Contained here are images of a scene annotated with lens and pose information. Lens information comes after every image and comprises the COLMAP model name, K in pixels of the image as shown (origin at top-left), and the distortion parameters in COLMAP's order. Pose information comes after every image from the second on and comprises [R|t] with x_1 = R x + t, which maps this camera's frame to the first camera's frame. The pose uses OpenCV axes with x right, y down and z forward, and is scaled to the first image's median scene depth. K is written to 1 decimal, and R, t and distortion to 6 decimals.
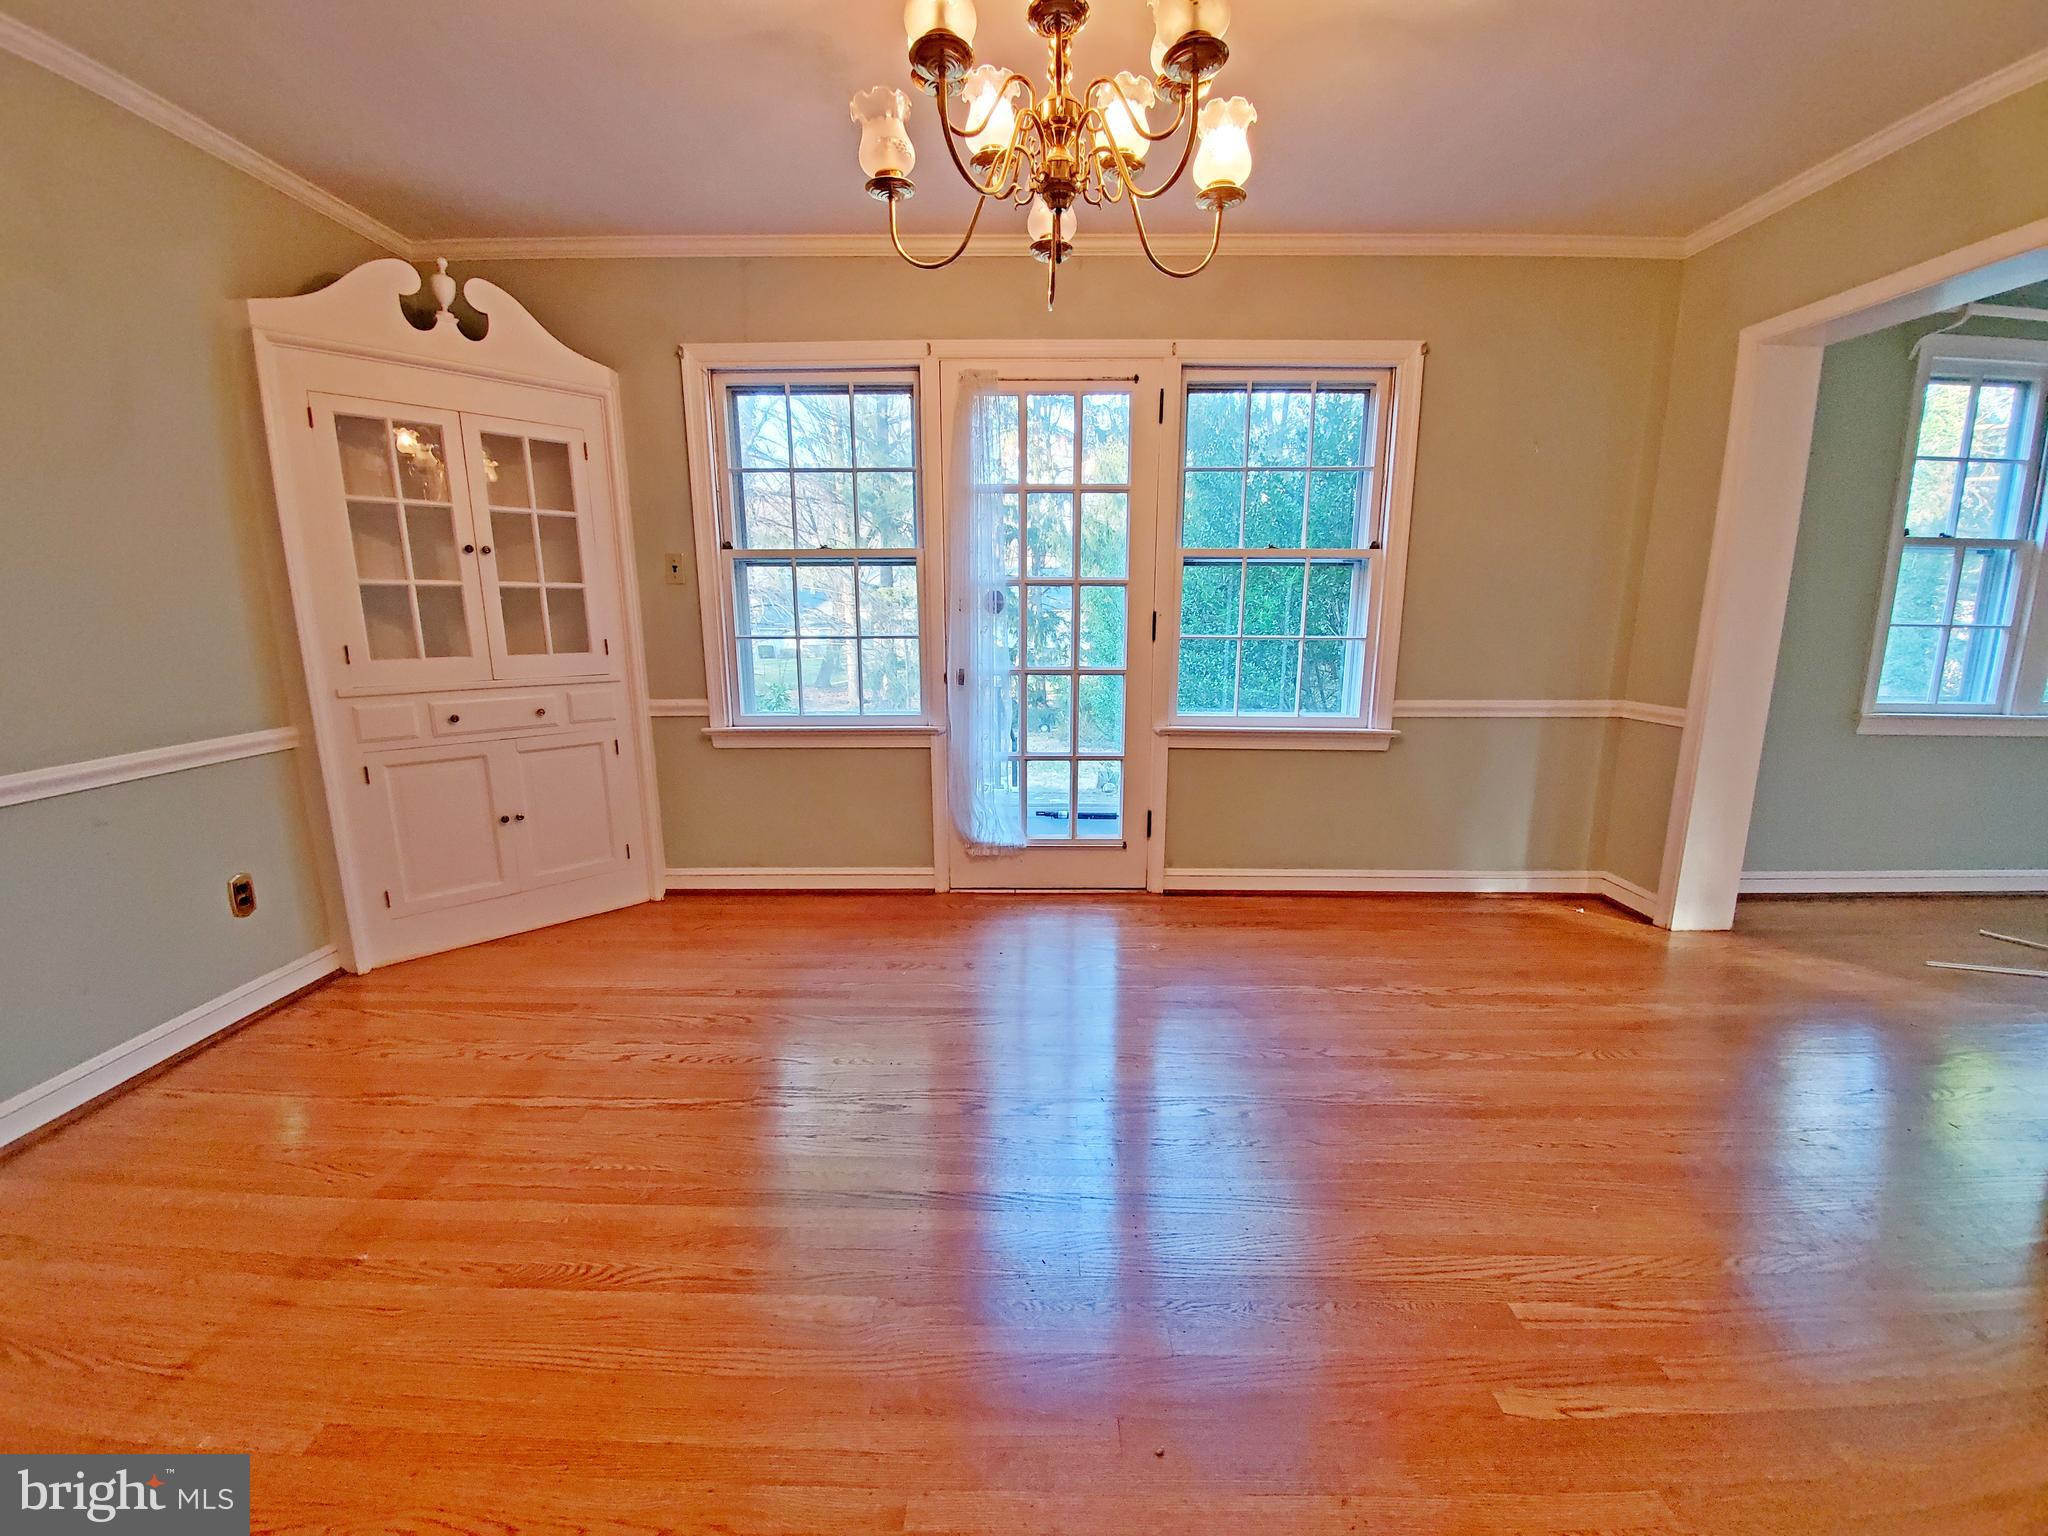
lens RADIAL K [[808.0, 0, 1020.7], [0, 808.0, 774.3], [0, 0, 1]] dist [0.009234, -0.014563]
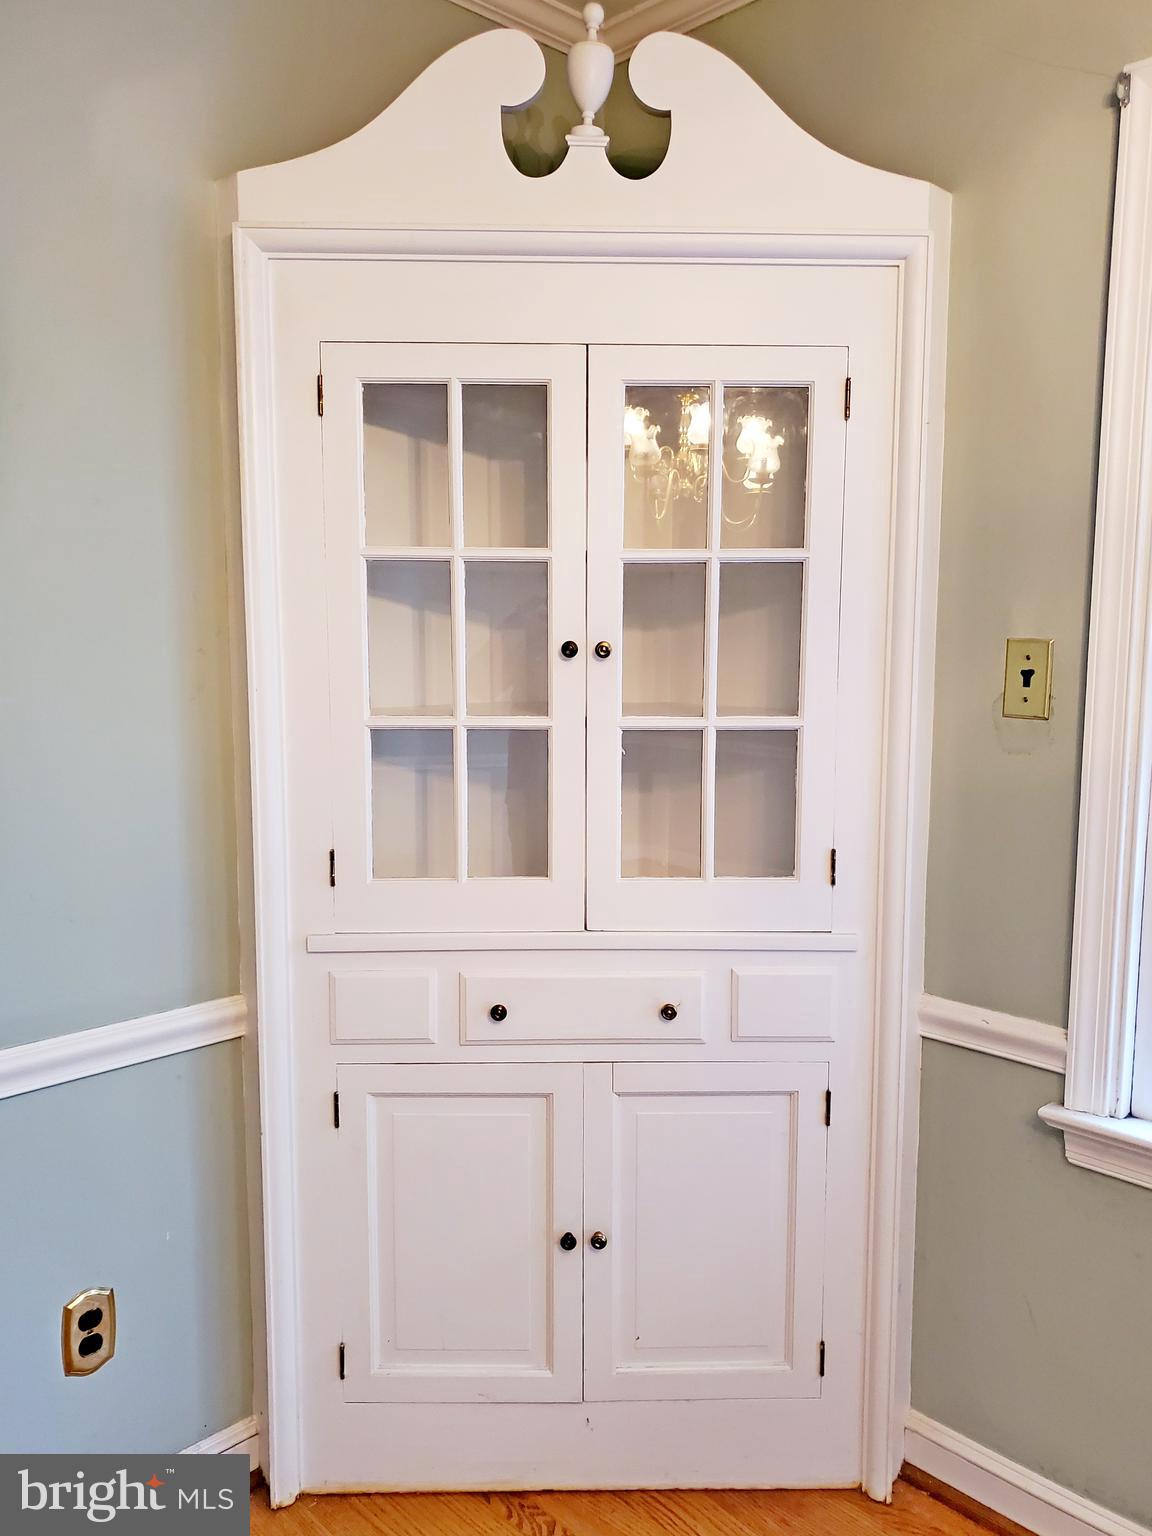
lens RADIAL K [[1203.4, 0, 576.7], [0, 1203.4, 776.3], [0, 0, 1]] dist [0.066539, -0.068149]
pose [[0.707447, 0.092960, -0.700626, -0.201246], [-0.143189, 0.989606, -0.013281, -0.197015], [0.692109, 0.109717, 0.713405, 0.524115]]
